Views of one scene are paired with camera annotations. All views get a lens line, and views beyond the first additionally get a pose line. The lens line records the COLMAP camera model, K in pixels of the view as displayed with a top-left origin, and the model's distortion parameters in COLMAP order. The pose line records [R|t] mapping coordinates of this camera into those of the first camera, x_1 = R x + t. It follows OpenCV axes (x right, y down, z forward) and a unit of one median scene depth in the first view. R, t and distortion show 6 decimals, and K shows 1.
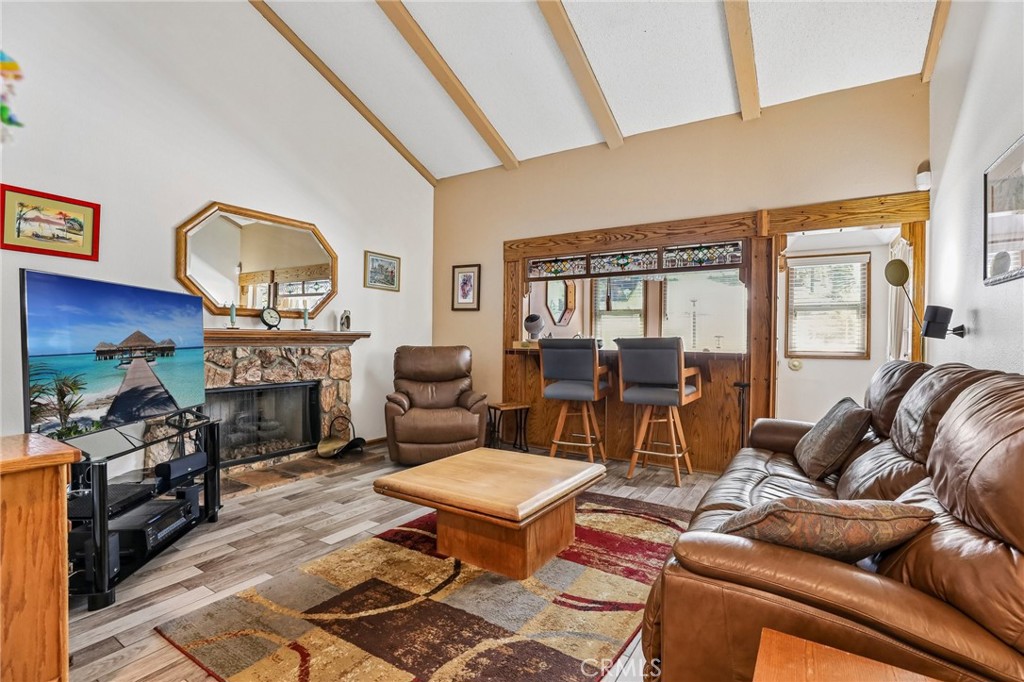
lens RADIAL K [[469.2, 0, 517.6], [0, 469.2, 345.1], [0, 0, 1]] dist [-0.033071, 0.005592]
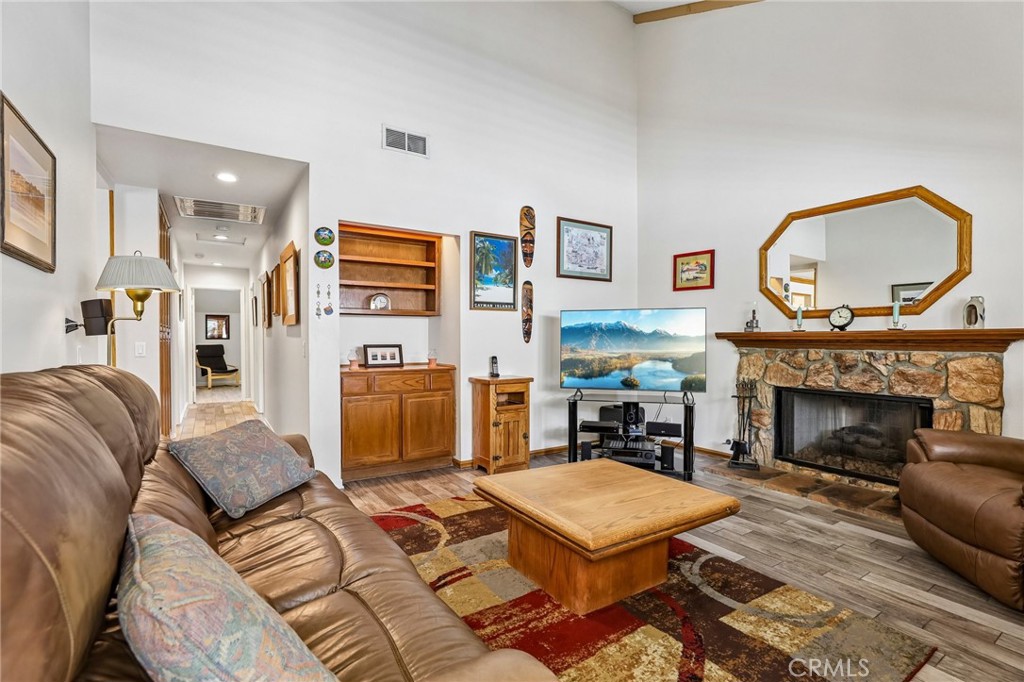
lens RADIAL K [[469.2, 0, 515.4], [0, 469.2, 340.9], [0, 0, 1]] dist [-0.033071, 0.005592]
pose [[-0.409765, -0.005418, -0.912175, 0.711530], [-0.017079, 0.999853, 0.001733, -0.006137], [0.912031, 0.016289, -0.409797, 1.041090]]
